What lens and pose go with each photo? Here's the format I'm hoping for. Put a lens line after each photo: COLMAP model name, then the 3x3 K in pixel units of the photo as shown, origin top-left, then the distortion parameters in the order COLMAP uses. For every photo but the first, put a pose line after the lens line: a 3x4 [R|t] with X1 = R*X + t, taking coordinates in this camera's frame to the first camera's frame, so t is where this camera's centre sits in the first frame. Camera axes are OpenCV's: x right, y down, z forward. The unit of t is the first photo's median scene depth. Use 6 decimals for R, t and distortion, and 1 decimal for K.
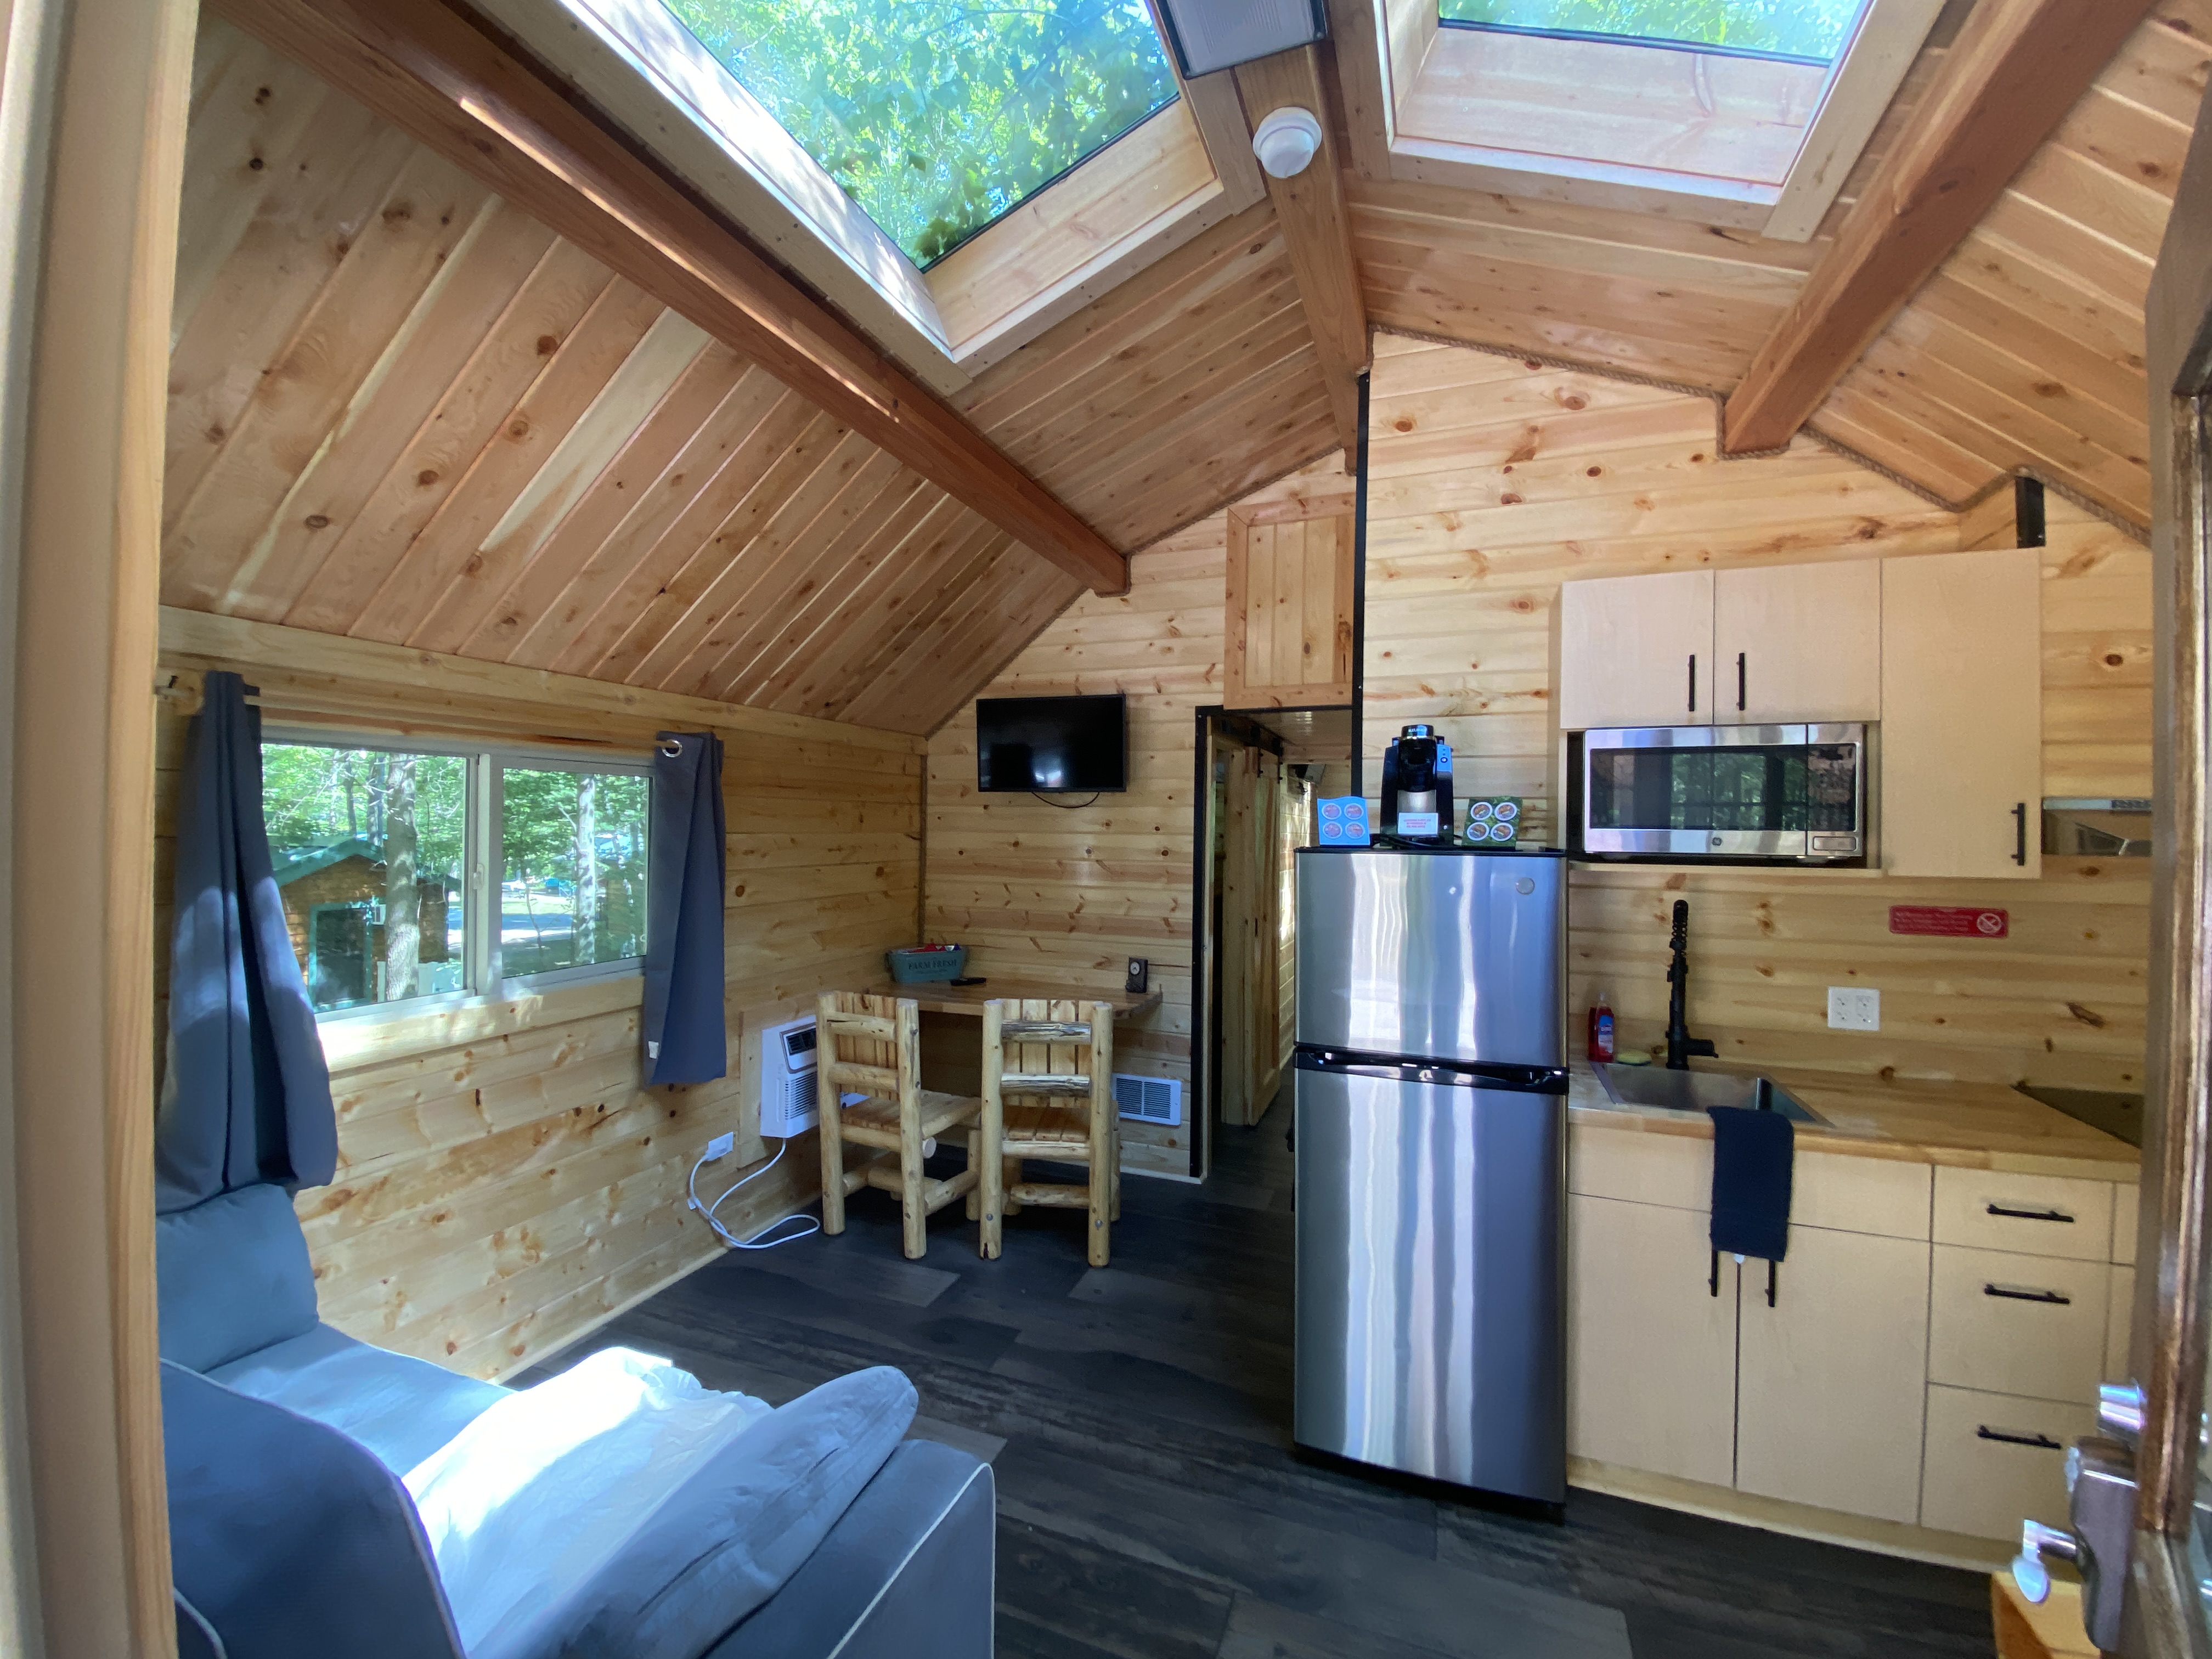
lens RADIAL K [[900.9, 0, 1096.3], [0, 900.9, 828.5], [0, 0, 1]] dist [0.021897, -0.020409]
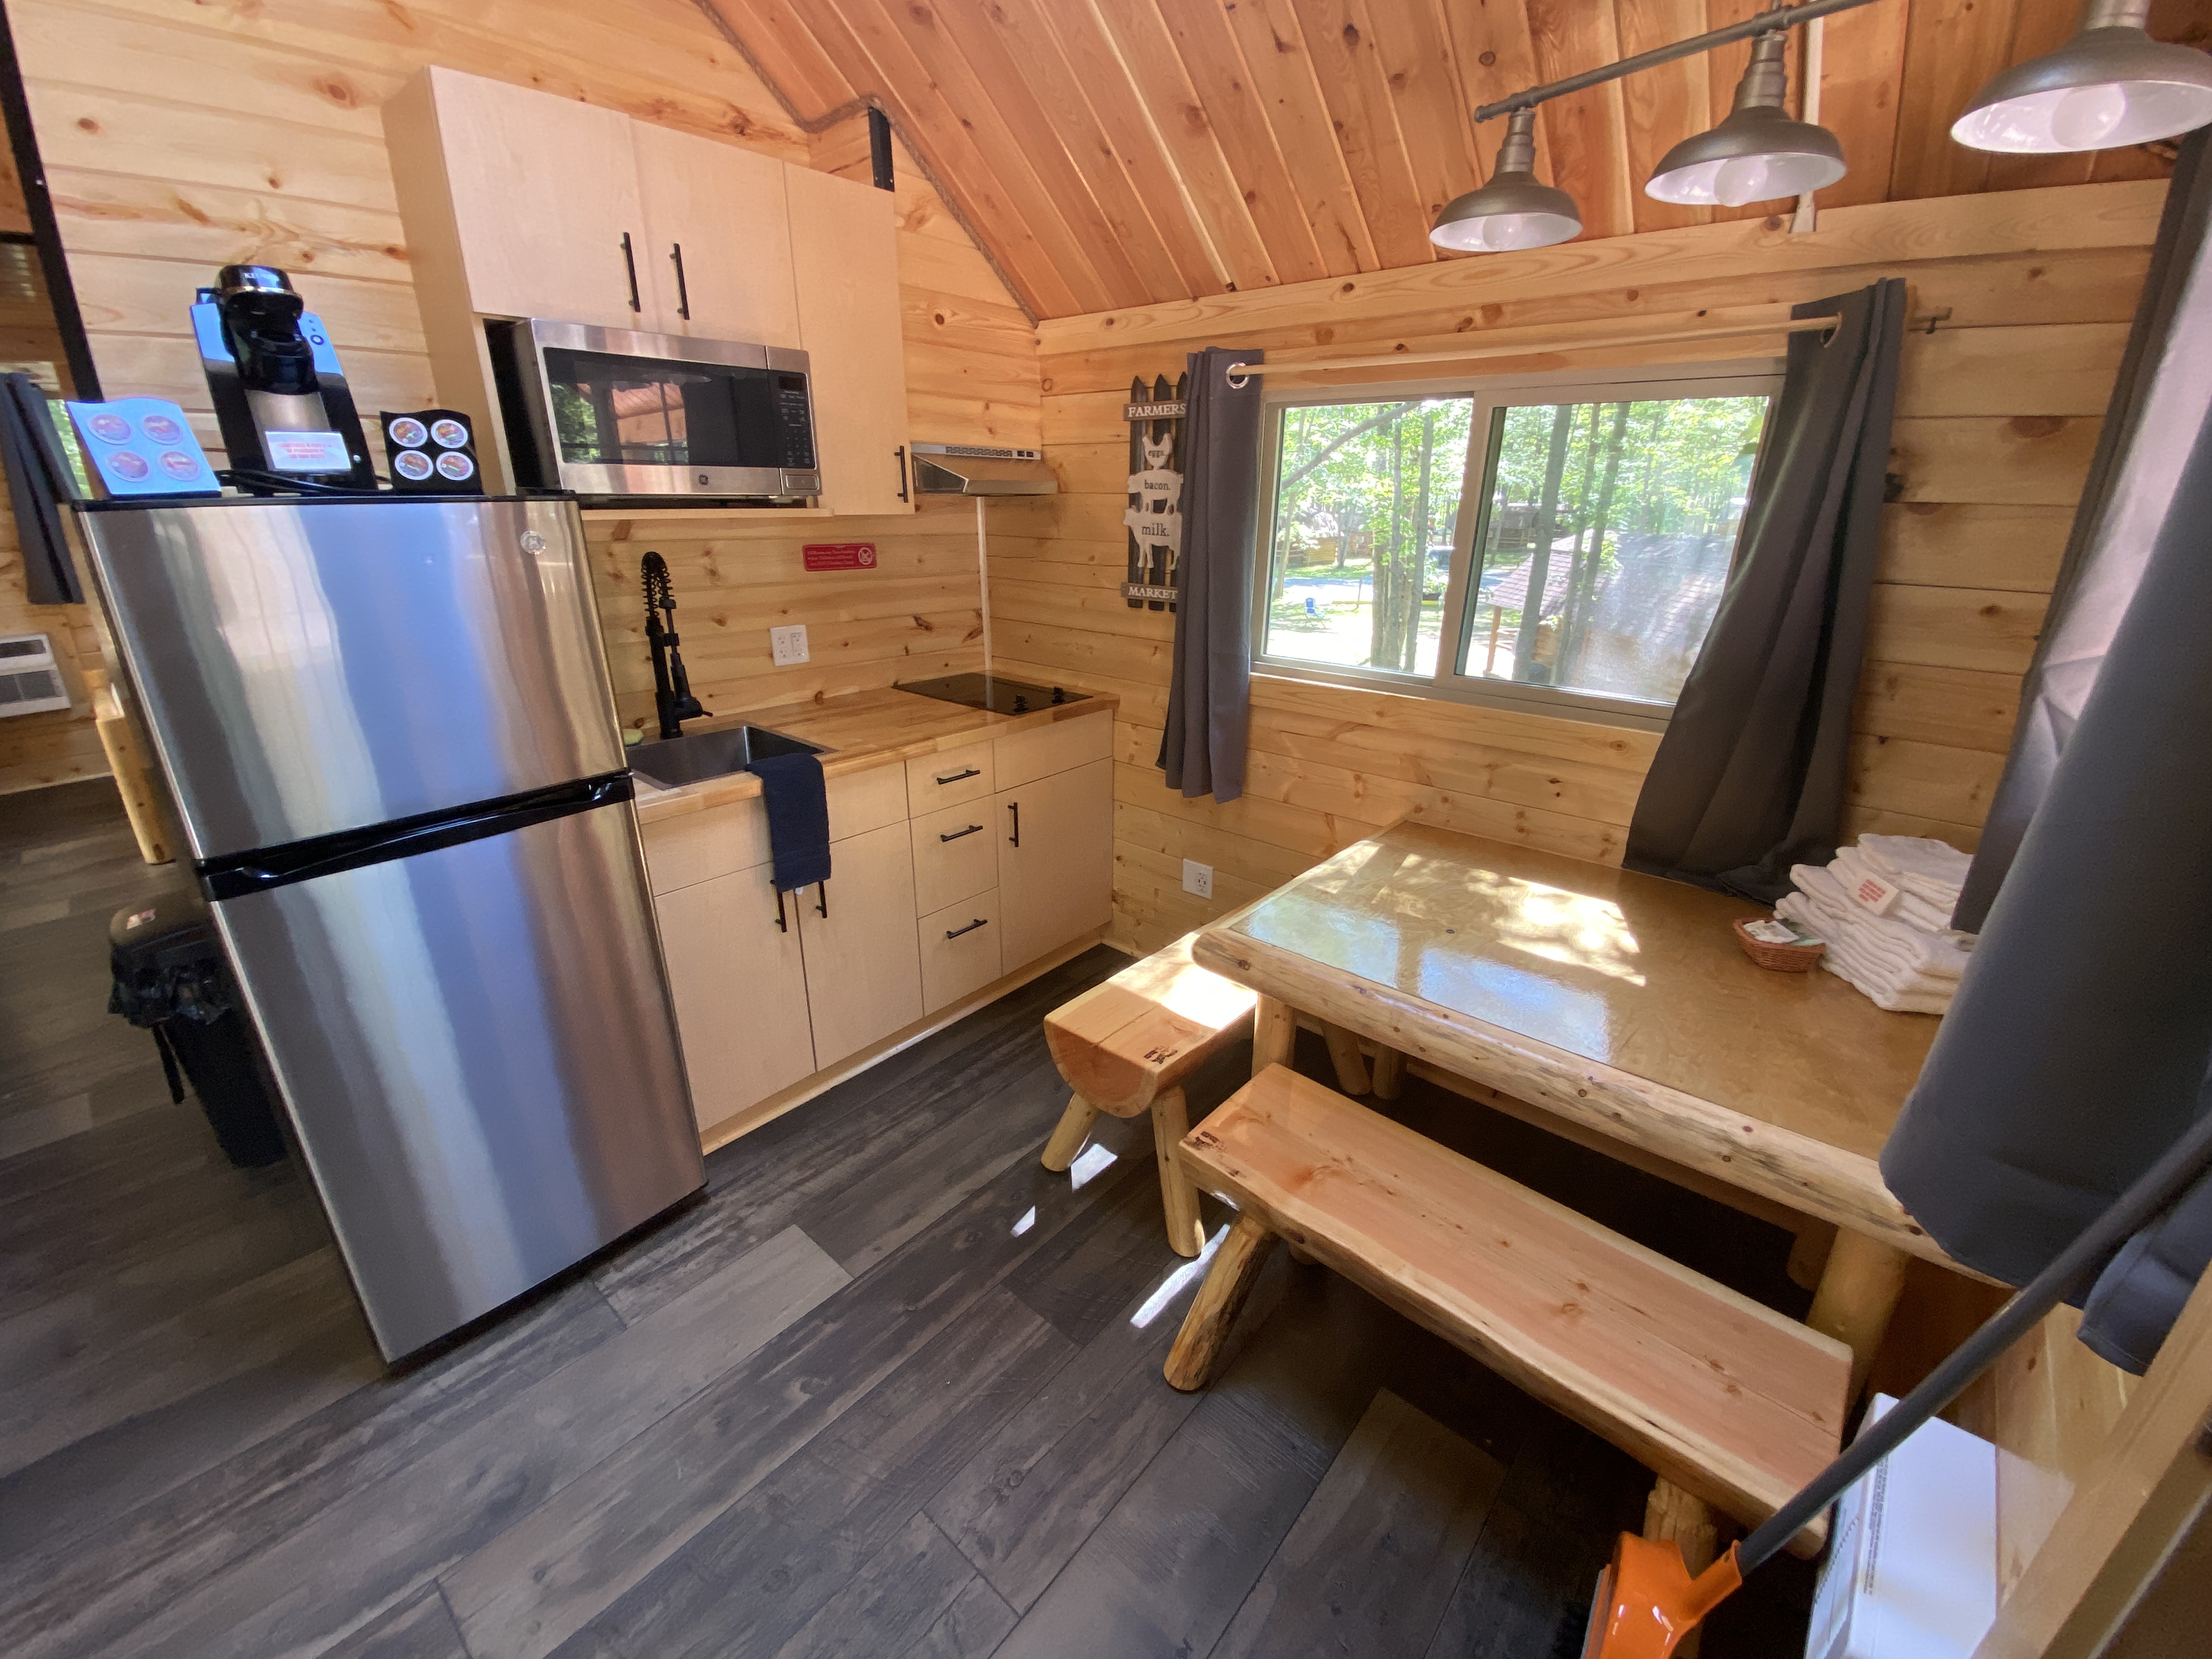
lens RADIAL K [[900.9, 0, 1096.3], [0, 900.9, 828.5], [0, 0, 1]] dist [0.021897, -0.020409]
pose [[0.336918, -0.334030, 0.880290, -0.087490], [-0.000128, 0.934936, 0.354815, 0.017736], [-0.941534, -0.119657, 0.314954, 0.293554]]
